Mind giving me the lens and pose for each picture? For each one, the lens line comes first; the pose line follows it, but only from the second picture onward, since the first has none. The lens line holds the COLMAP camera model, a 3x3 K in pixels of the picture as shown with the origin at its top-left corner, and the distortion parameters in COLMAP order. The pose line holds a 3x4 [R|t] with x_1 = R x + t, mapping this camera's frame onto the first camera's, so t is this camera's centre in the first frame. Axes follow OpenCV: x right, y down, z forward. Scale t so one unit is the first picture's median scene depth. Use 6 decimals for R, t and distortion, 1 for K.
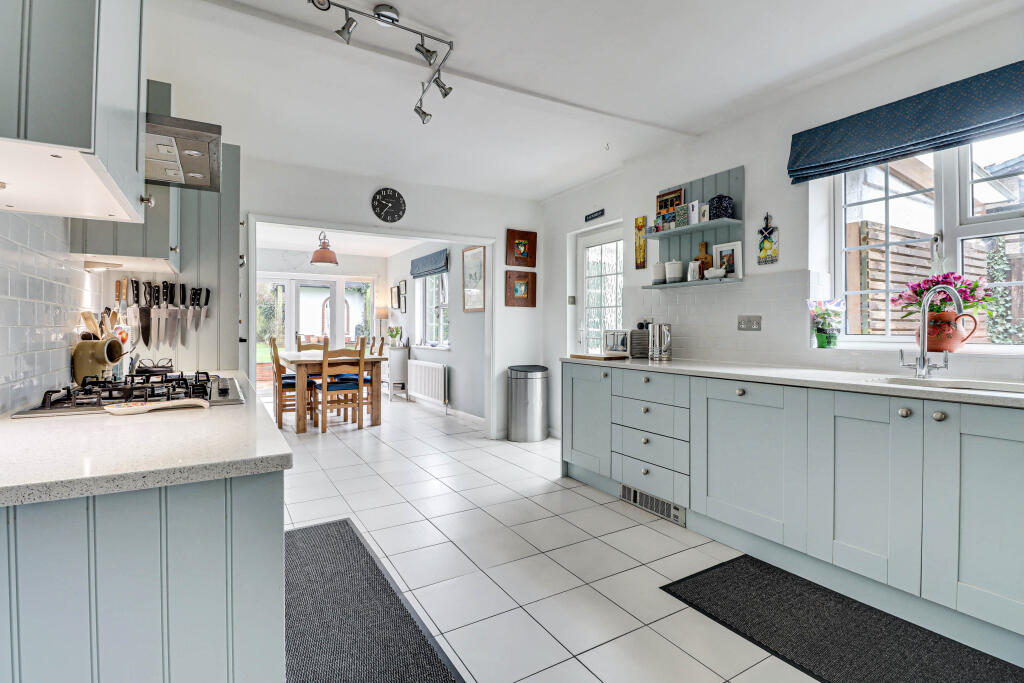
lens RADIAL K [[495.9, 0, 522.6], [0, 495.9, 321.7], [0, 0, 1]] dist [-0.005764, -0.002718]
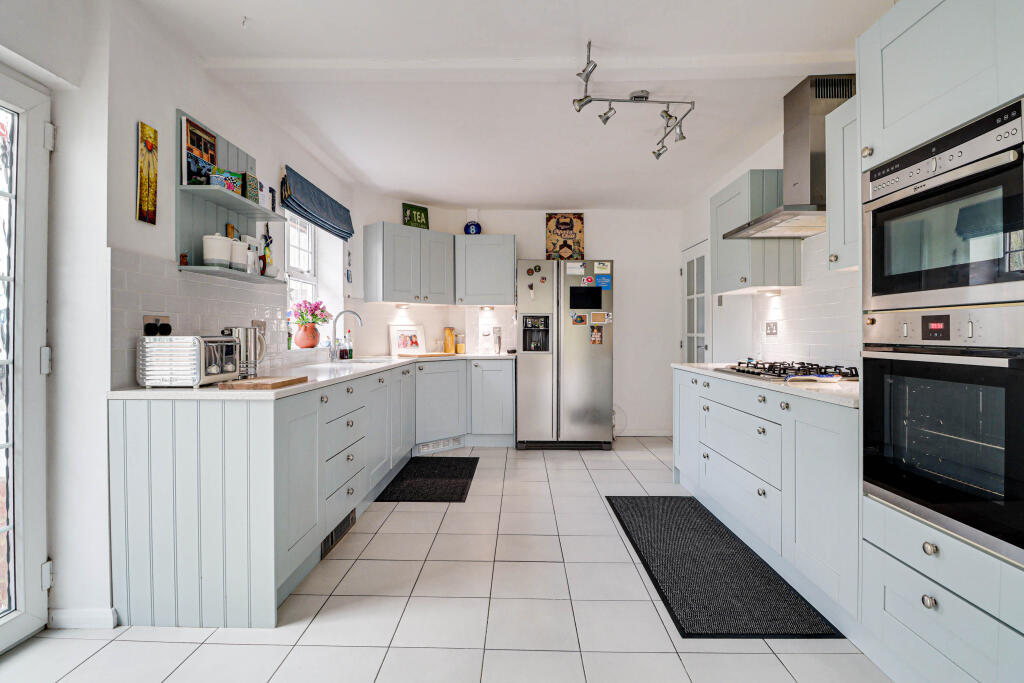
lens RADIAL K [[495.9, 0, 511.8], [0, 495.9, 335.5], [0, 0, 1]] dist [-0.005764, -0.002718]
pose [[-0.836944, 0.001495, 0.547286, -0.213937], [-0.000504, 0.999994, -0.003502, 0.009174], [-0.547288, -0.003207, -0.836938, 0.690027]]
